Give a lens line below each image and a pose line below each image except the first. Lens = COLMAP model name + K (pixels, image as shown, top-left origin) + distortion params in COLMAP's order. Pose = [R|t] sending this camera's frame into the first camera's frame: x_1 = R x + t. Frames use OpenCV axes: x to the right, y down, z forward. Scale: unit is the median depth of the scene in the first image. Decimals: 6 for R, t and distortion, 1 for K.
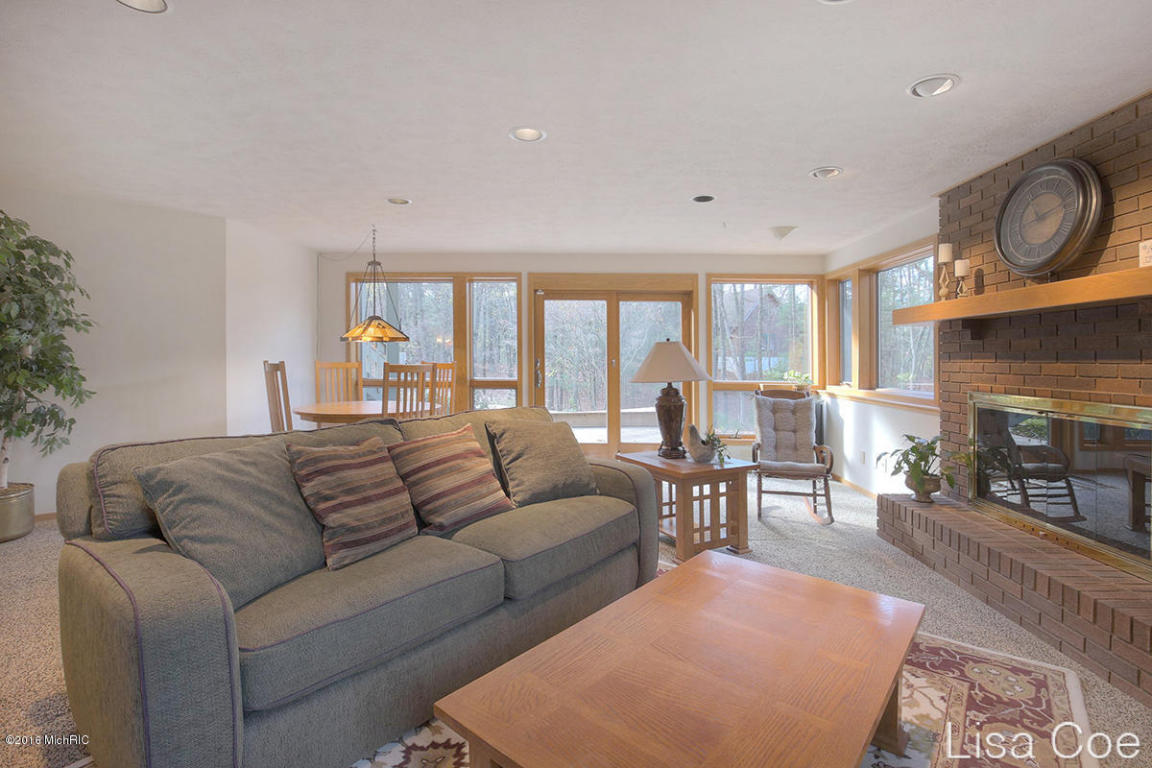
lens RADIAL K [[539.4, 0, 577.1], [0, 539.4, 359.5], [0, 0, 1]] dist [-0.029628, -0.000180]
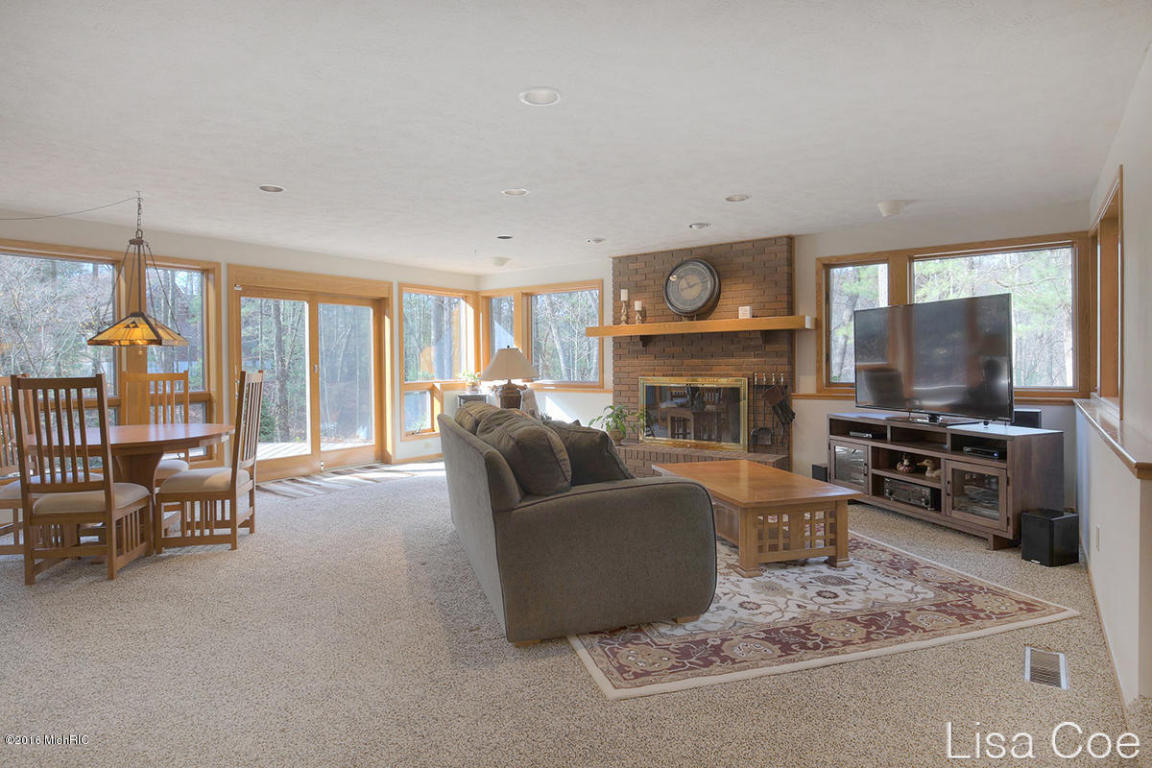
lens RADIAL K [[653.7, 0, 578.5], [0, 653.7, 372.9], [0, 0, 1]] dist [-0.003550, -0.000183]
pose [[0.576001, -0.027409, 0.816990, -0.795309], [0.019677, 0.999613, 0.019662, 0.000552], [-0.817212, 0.004750, 0.576317, -0.046400]]
